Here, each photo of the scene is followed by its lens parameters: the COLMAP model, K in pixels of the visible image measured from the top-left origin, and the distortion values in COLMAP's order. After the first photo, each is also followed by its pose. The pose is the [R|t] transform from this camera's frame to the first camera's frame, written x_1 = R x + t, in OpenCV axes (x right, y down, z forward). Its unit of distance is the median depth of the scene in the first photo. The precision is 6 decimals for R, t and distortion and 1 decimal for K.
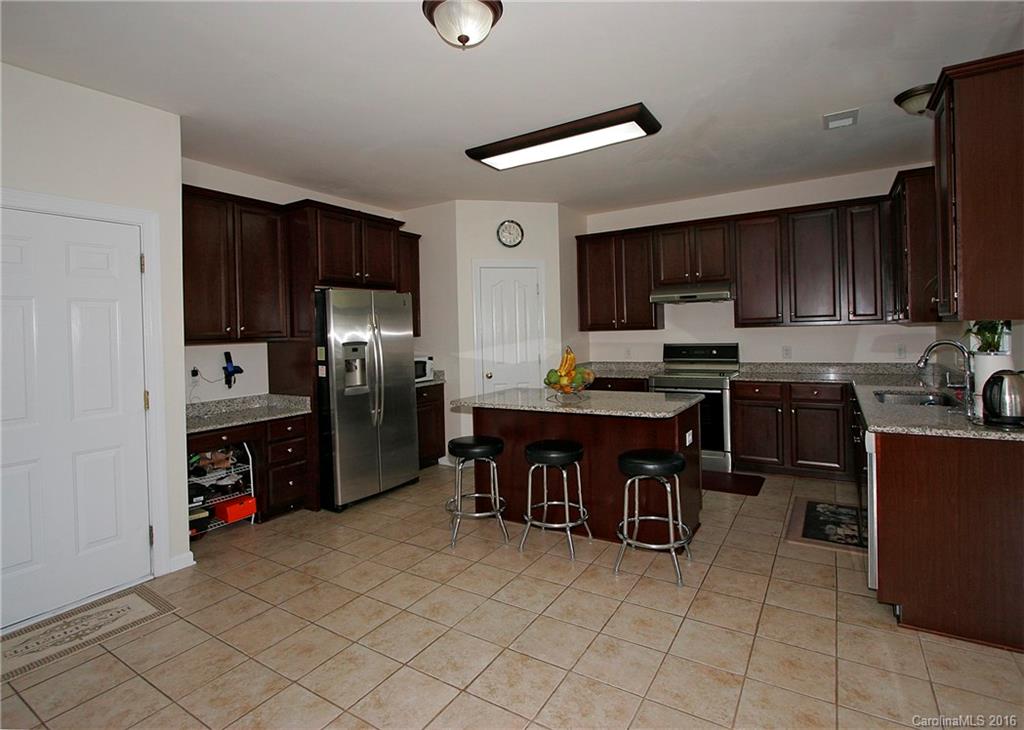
lens RADIAL K [[507.8, 0, 512.5], [0, 507.8, 371.8], [0, 0, 1]] dist [-0.005455, 0.000088]
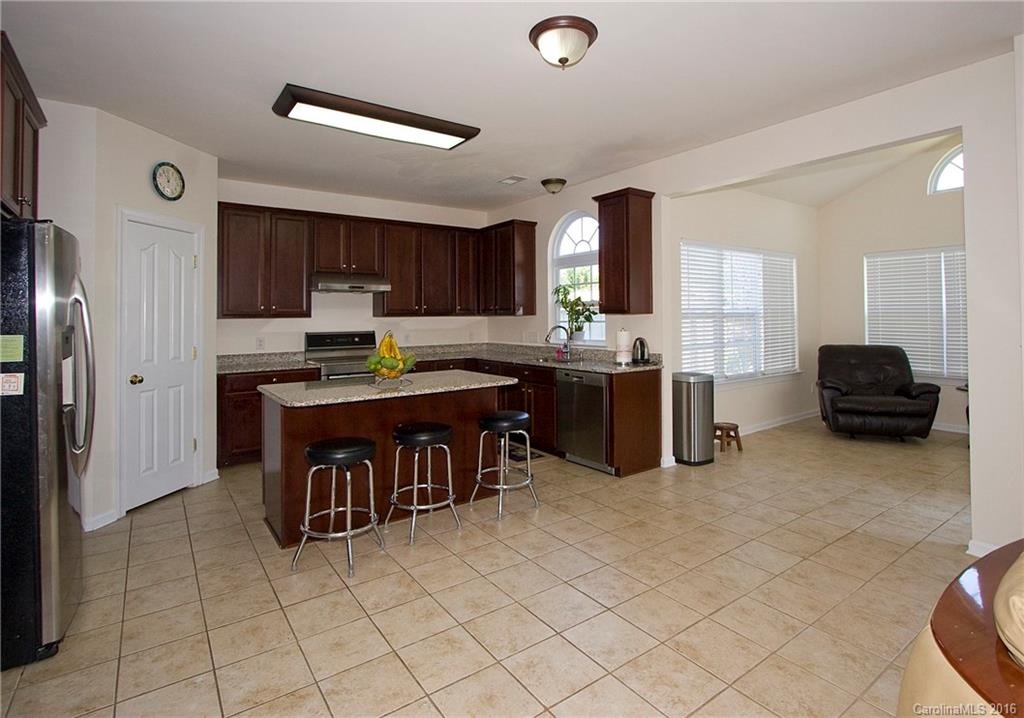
lens RADIAL K [[517.6, 0, 513.6], [0, 517.6, 353.1], [0, 0, 1]] dist [-0.003154, -0.000228]
pose [[0.375010, -0.041643, 0.926085, -0.694652], [0.067694, 0.997554, 0.017445, -0.008645], [-0.924546, 0.056148, 0.376911, 0.380903]]
